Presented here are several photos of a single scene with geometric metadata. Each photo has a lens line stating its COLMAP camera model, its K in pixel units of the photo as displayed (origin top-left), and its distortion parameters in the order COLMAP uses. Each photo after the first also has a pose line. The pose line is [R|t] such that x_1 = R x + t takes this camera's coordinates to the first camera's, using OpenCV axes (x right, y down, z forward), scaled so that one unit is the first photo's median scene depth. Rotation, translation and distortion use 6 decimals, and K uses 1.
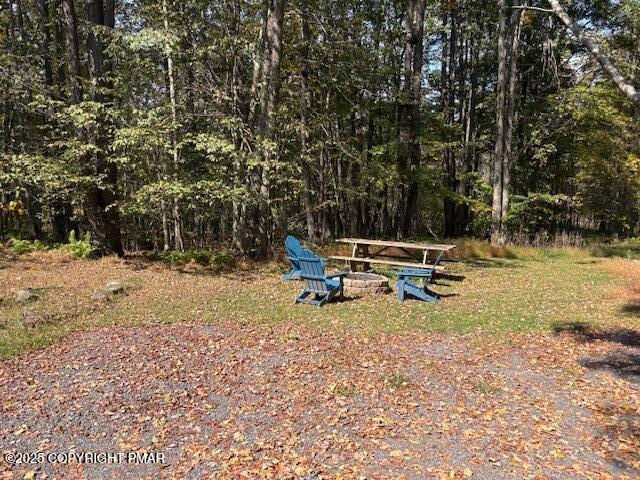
lens RADIAL K [[481.2, 0, 319.7], [0, 481.2, 239.7], [0, 0, 1]] dist [0.048713, -0.040674]
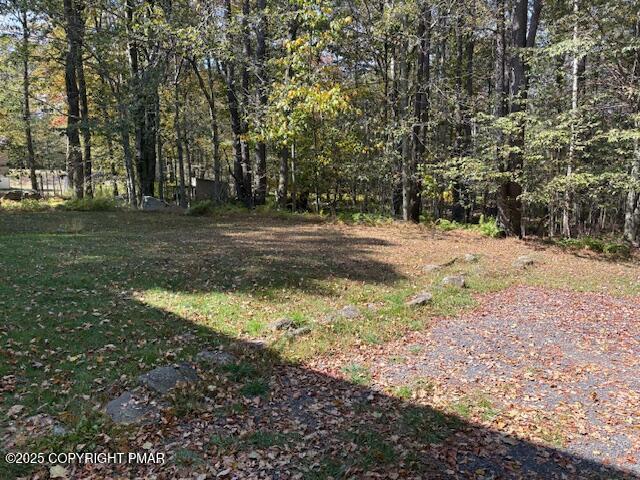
lens RADIAL K [[481.2, 0, 323.7], [0, 481.2, 241.2], [0, 0, 1]] dist [0.048713, -0.040674]
pose [[0.761727, 0.074920, -0.643552, -0.013100], [-0.059500, 0.997183, 0.045663, 0.017112], [0.645161, 0.003508, 0.764039, -0.231579]]
